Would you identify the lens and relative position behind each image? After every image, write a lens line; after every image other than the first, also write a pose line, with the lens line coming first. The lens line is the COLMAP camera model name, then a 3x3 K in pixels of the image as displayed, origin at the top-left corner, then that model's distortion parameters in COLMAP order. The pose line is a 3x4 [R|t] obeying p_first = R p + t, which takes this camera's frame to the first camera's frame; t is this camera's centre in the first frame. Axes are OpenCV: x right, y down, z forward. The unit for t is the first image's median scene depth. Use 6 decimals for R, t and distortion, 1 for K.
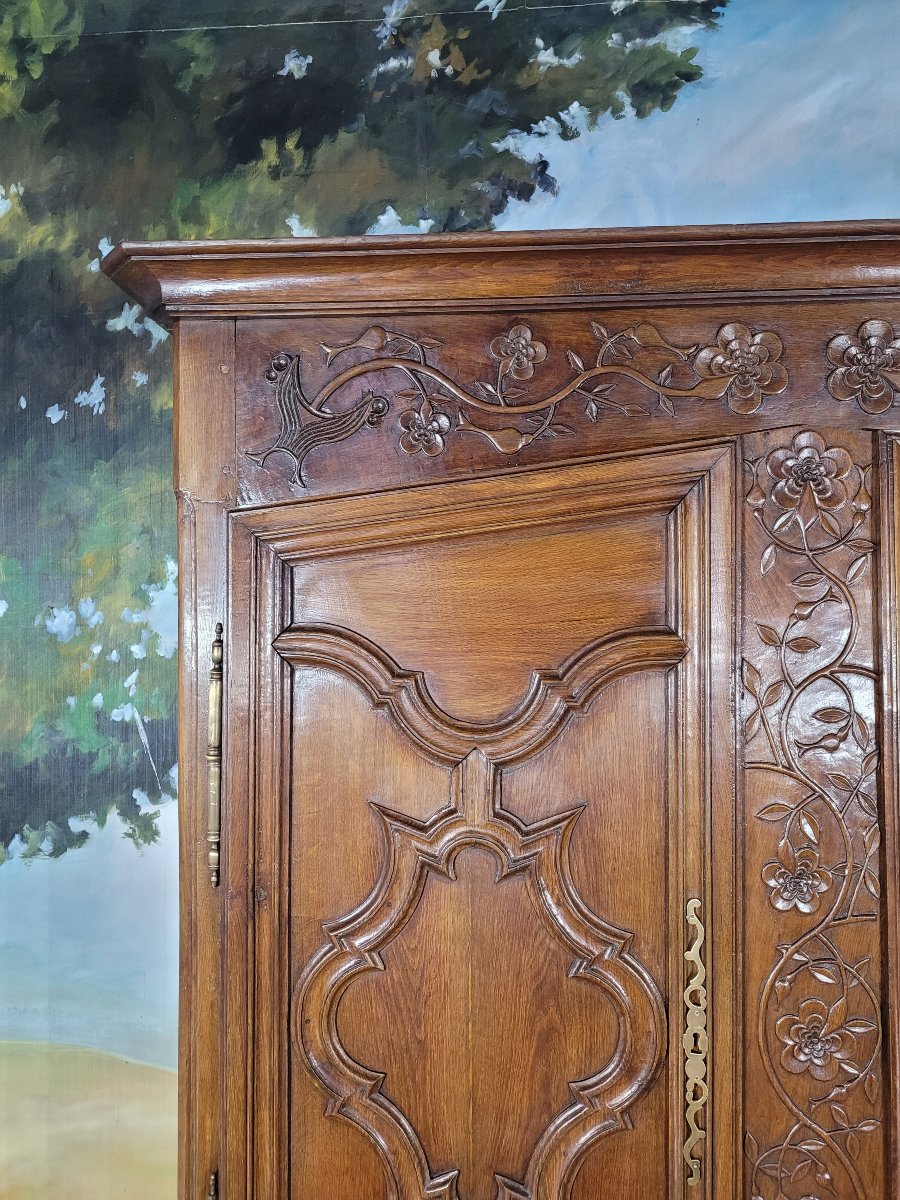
lens RADIAL K [[898.9, 0, 456.0], [0, 898.9, 595.0], [0, 0, 1]] dist [0.050711, -0.032840]
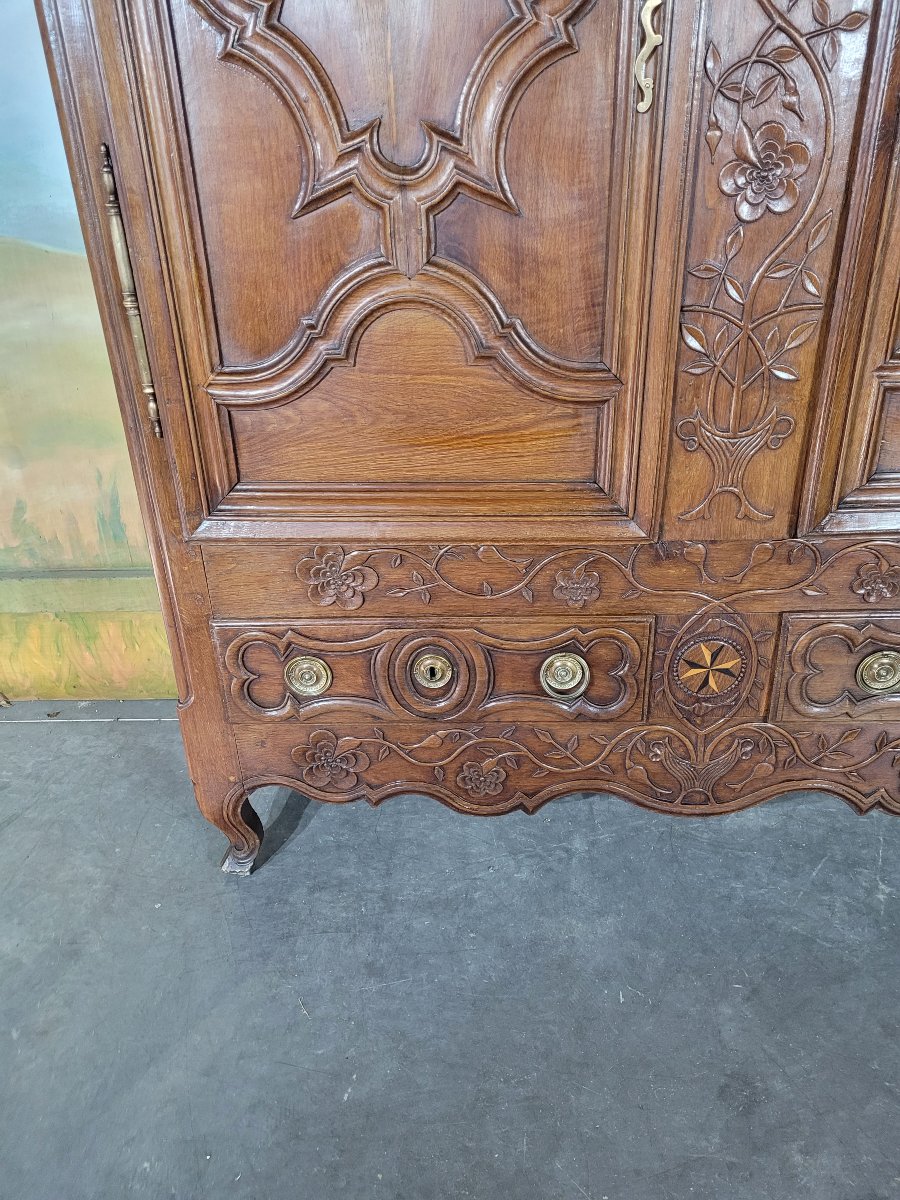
lens RADIAL K [[898.9, 0, 463.1], [0, 898.9, 602.3], [0, 0, 1]] dist [0.050711, -0.032840]
pose [[0.999295, -0.034499, 0.014816, 0.035945], [0.023784, 0.886987, 0.461182, 0.422787], [-0.029052, -0.460504, 0.887182, 0.004054]]
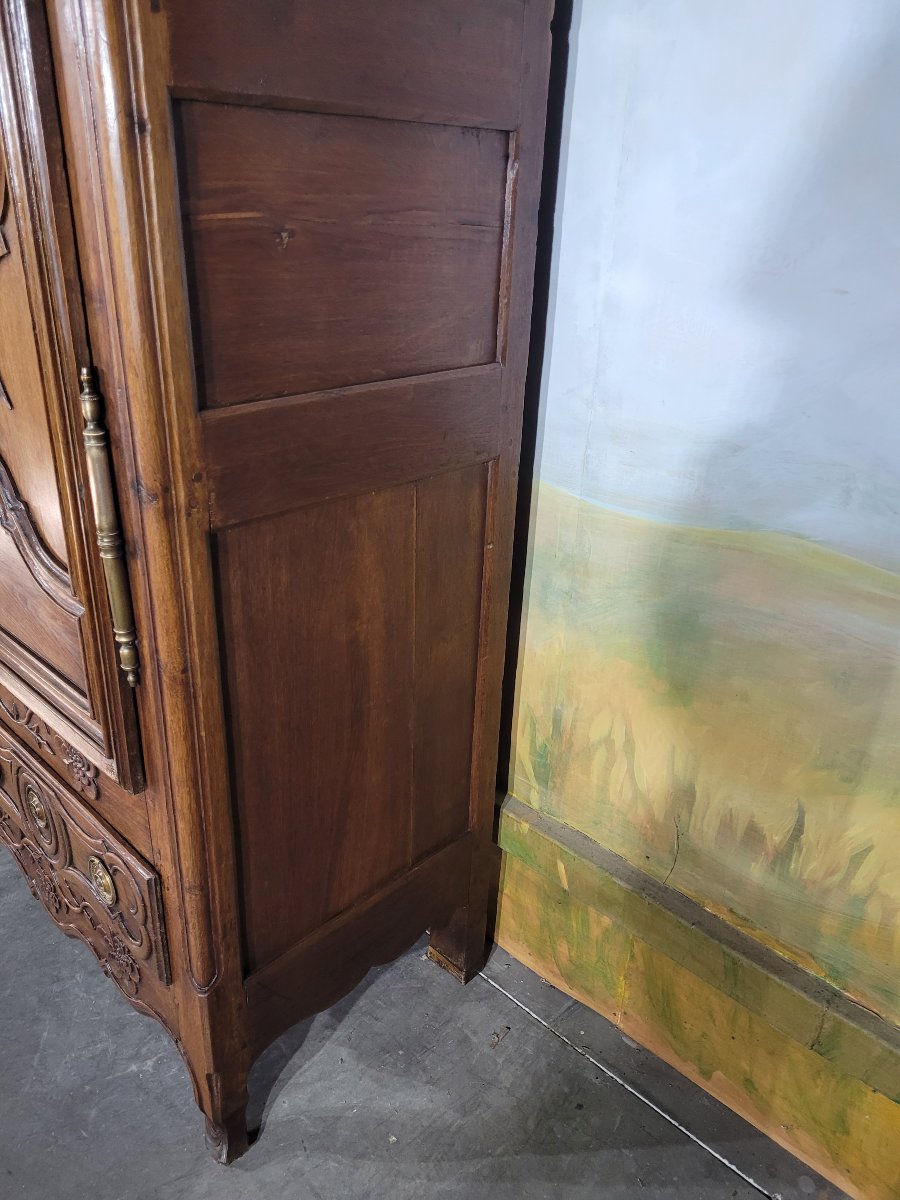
lens RADIAL K [[898.9, 0, 452.2], [0, 898.9, 605.9], [0, 0, 1]] dist [0.050711, -0.032840]
pose [[0.777644, 0.316870, -0.543014, 0.974108], [-0.050495, 0.892390, 0.448431, 0.312193], [0.626674, -0.321301, 0.709962, 0.353781]]
